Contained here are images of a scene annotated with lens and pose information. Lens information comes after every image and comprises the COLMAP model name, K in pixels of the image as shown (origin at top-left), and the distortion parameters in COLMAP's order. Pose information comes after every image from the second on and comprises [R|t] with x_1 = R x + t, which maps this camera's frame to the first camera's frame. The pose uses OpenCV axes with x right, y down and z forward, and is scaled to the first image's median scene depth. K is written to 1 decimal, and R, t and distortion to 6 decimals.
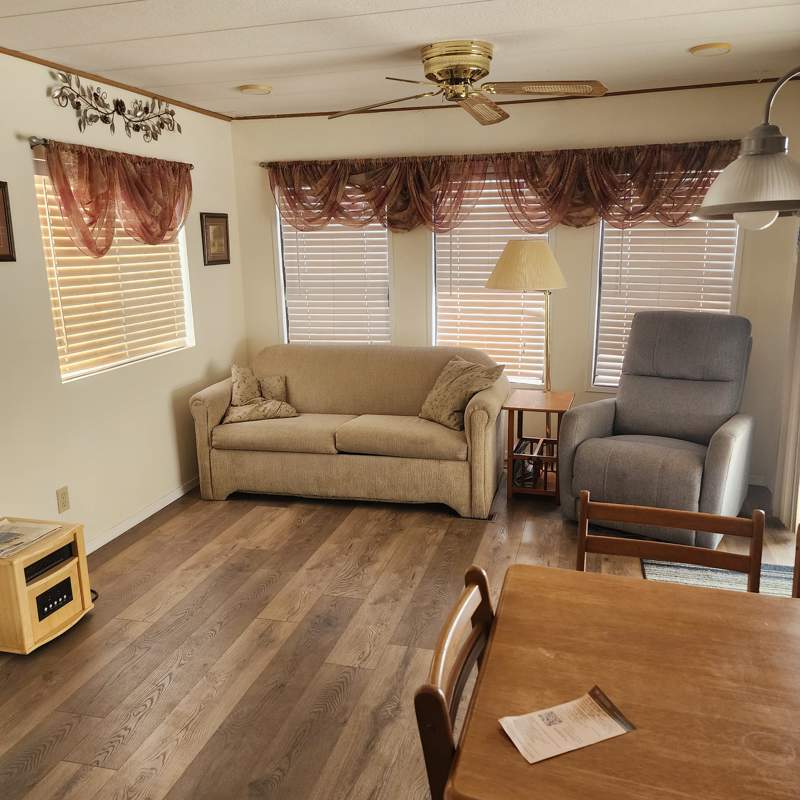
lens RADIAL K [[700.4, 0, 400.0], [0, 700.4, 400.0], [0, 0, 1]] dist [0.180708, -0.273043]
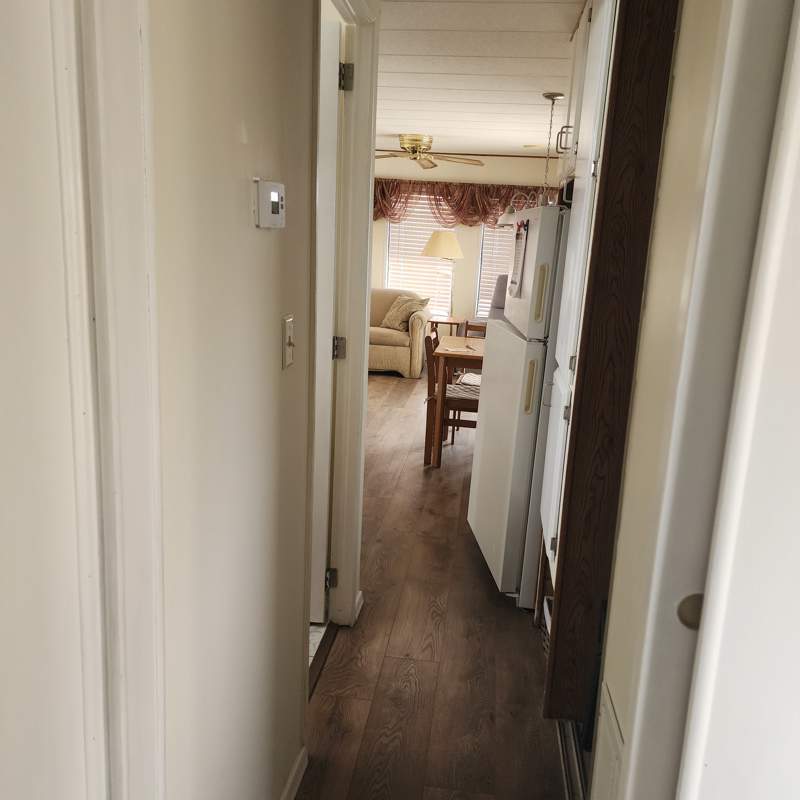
lens RADIAL K [[700.4, 0, 400.0], [0, 700.4, 400.0], [0, 0, 1]] dist [0.180708, -0.273043]
pose [[0.988221, 0.032665, 0.149508, -0.183773], [-0.035573, 0.999226, 0.016818, 0.176365], [-0.148843, -0.021938, 0.988617, -0.769078]]
